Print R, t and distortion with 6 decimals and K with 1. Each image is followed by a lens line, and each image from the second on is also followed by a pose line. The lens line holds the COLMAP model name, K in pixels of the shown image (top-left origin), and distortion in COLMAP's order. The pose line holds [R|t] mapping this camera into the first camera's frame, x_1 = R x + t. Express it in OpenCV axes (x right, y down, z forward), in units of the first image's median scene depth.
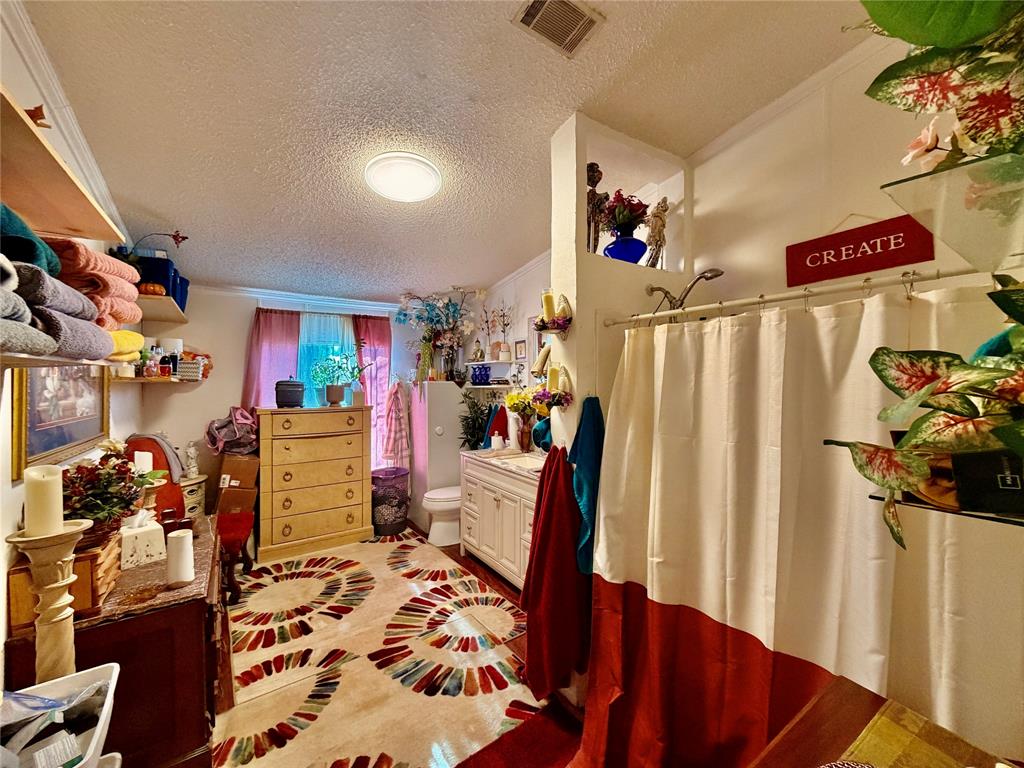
lens RADIAL K [[407.4, 0, 514.6], [0, 407.4, 384.9], [0, 0, 1]] dist [0.000354, 0.000200]
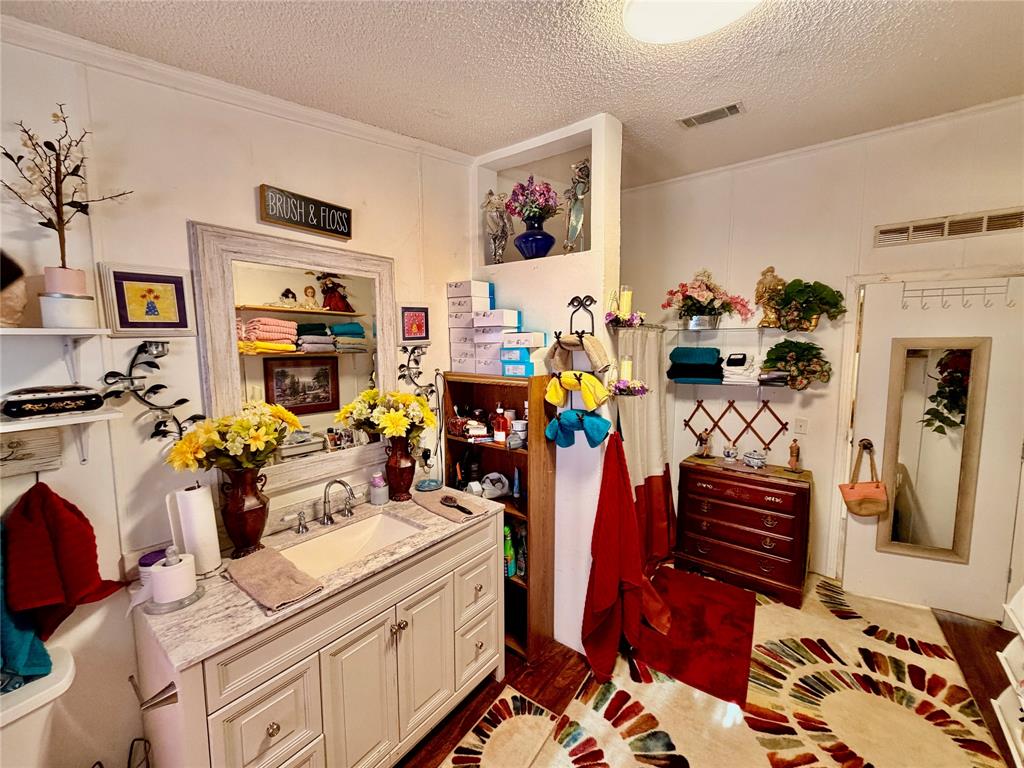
lens RADIAL K [[417.5, 0, 516.2], [0, 417.5, 351.5], [0, 0, 1]] dist [0.000440, -0.000278]
pose [[-0.325532, 0.006782, 0.945507, -0.916588], [0.029408, 0.999563, 0.002956, -0.059159], [-0.945074, 0.028768, -0.325589, 1.625837]]
